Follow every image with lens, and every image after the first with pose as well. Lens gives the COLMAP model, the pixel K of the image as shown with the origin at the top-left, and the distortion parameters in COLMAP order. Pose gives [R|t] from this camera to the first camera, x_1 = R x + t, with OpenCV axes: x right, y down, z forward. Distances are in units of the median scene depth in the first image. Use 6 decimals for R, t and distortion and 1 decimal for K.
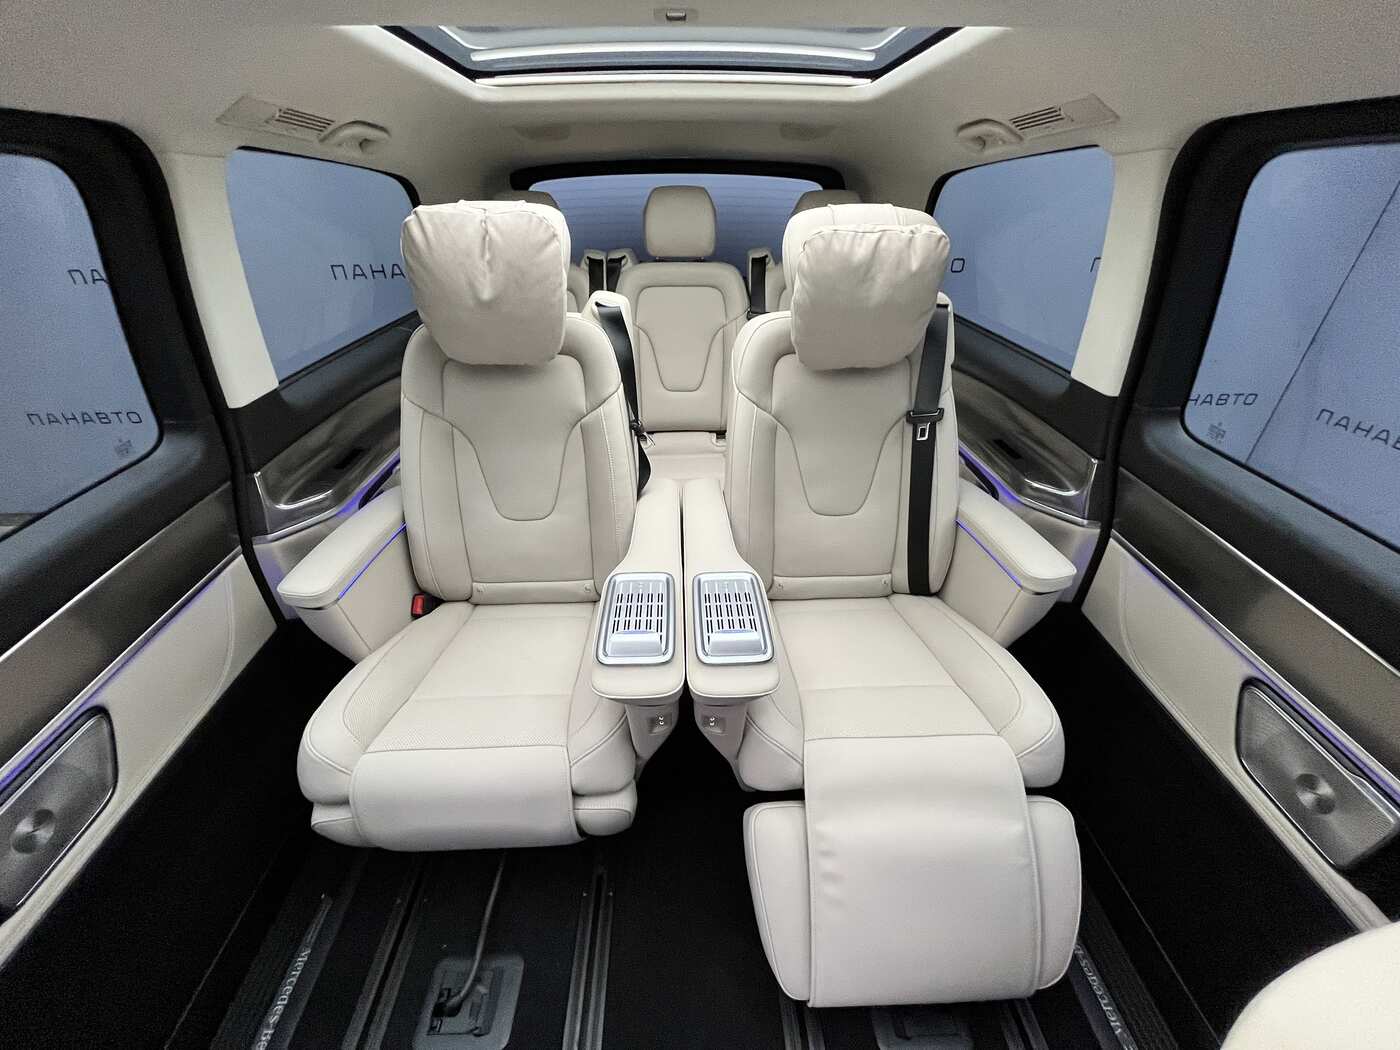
lens RADIAL K [[569.8, 0, 690.4], [0, 569.8, 519.9], [0, 0, 1]] dist [-0.000212, -0.000026]
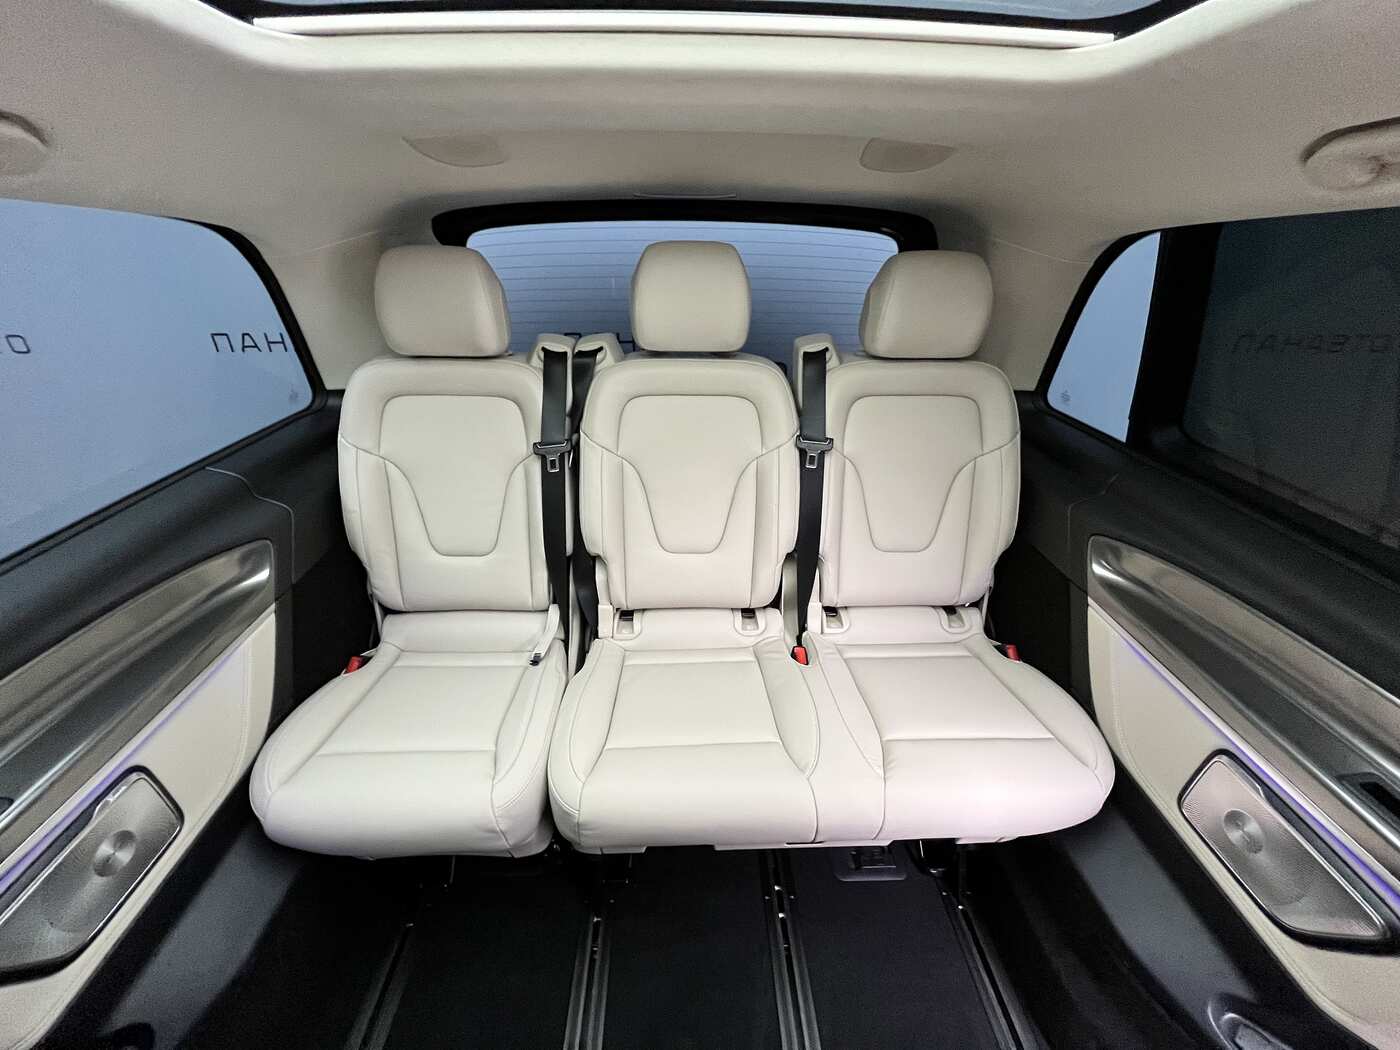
lens RADIAL K [[556.1, 0, 700.0], [0, 556.1, 525.0], [0, 0, 1]] dist [-0.008035, -0.000010]
pose [[0.999872, 0.013658, 0.008308, -0.009677], [-0.013351, 0.999266, -0.035914, -0.243566], [-0.008793, 0.035799, 0.999320, 0.390374]]
